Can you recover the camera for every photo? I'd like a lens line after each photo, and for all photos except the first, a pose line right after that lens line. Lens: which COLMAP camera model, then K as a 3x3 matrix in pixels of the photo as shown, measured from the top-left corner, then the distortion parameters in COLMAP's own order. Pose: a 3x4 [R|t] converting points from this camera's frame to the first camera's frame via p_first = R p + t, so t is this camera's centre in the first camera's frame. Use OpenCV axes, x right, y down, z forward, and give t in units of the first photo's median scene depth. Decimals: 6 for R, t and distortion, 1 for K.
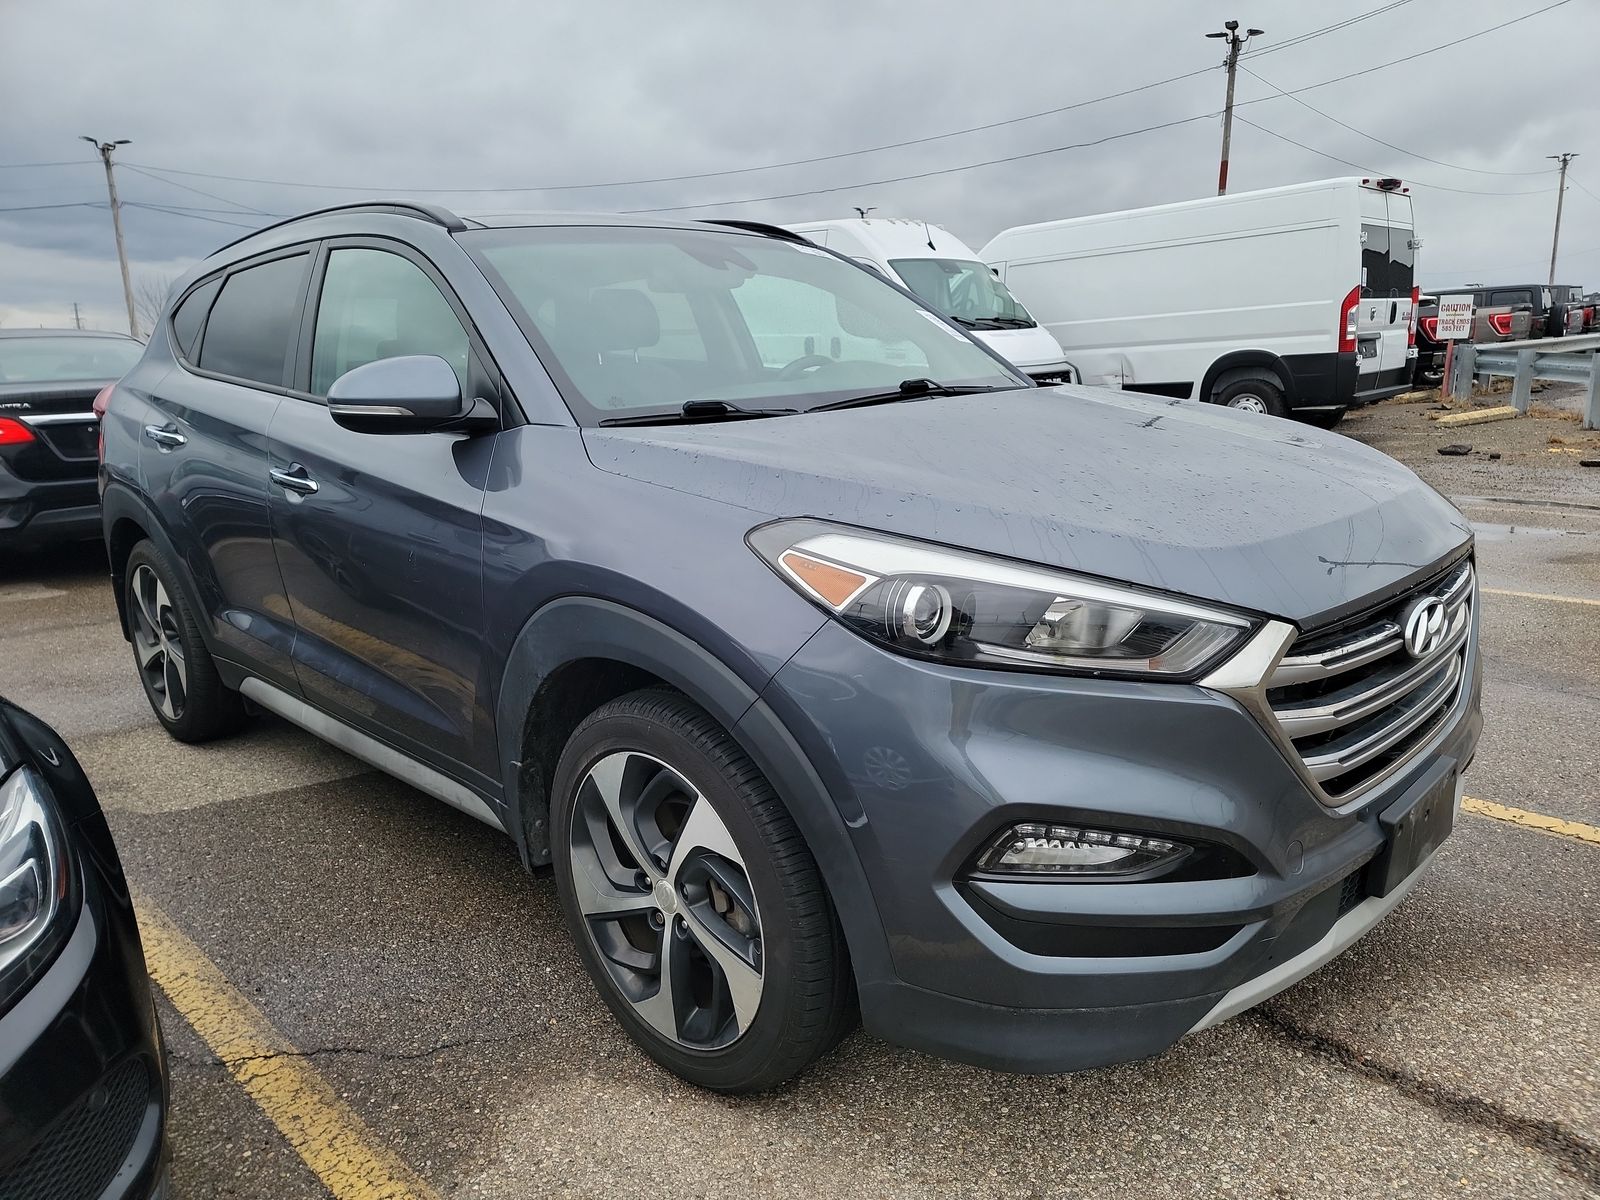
lens RADIAL K [[1118.0, 0, 797.0], [0, 1118.0, 591.9], [0, 0, 1]] dist [0.054485, -0.031852]
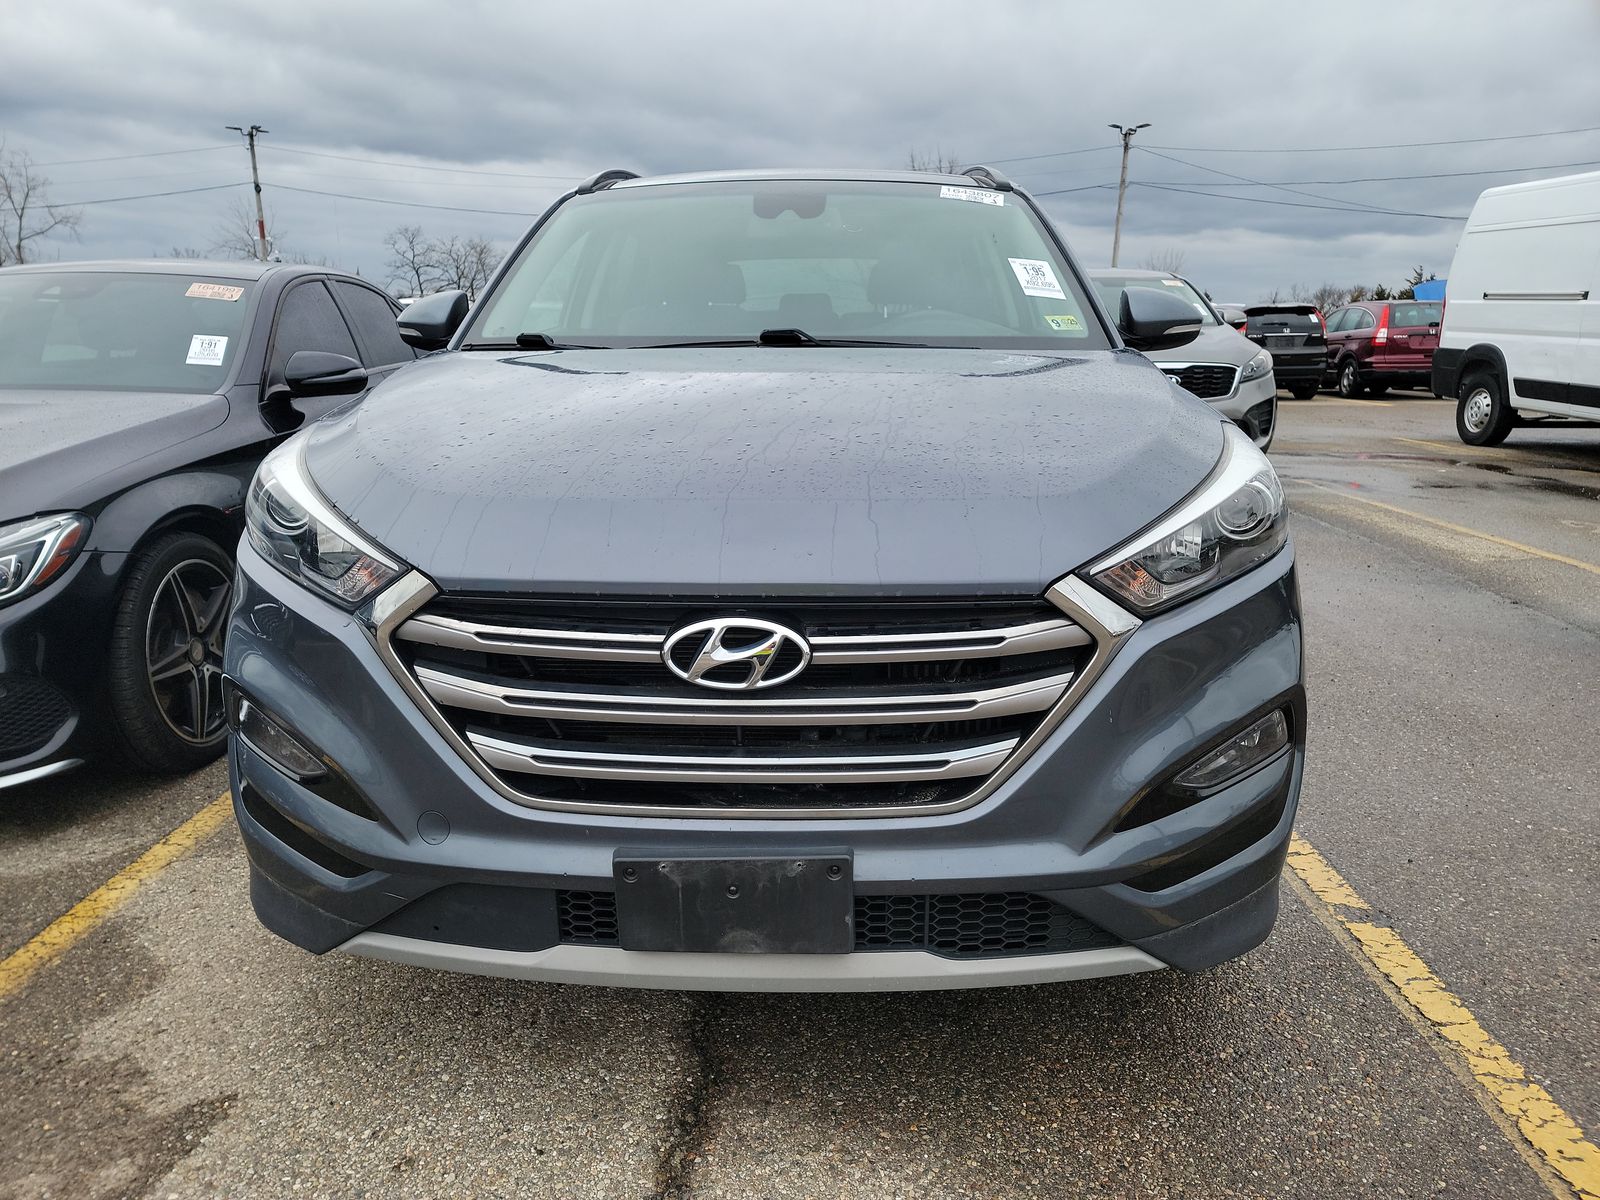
lens RADIAL K [[1118.0, 0, 797.3], [0, 1118.0, 610.6], [0, 0, 1]] dist [0.054485, -0.031852]
pose [[0.672053, 0.213664, -0.709008, 0.961245], [-0.185849, 0.975490, 0.117809, -0.082985], [0.716802, 0.052594, 0.695291, 0.421293]]
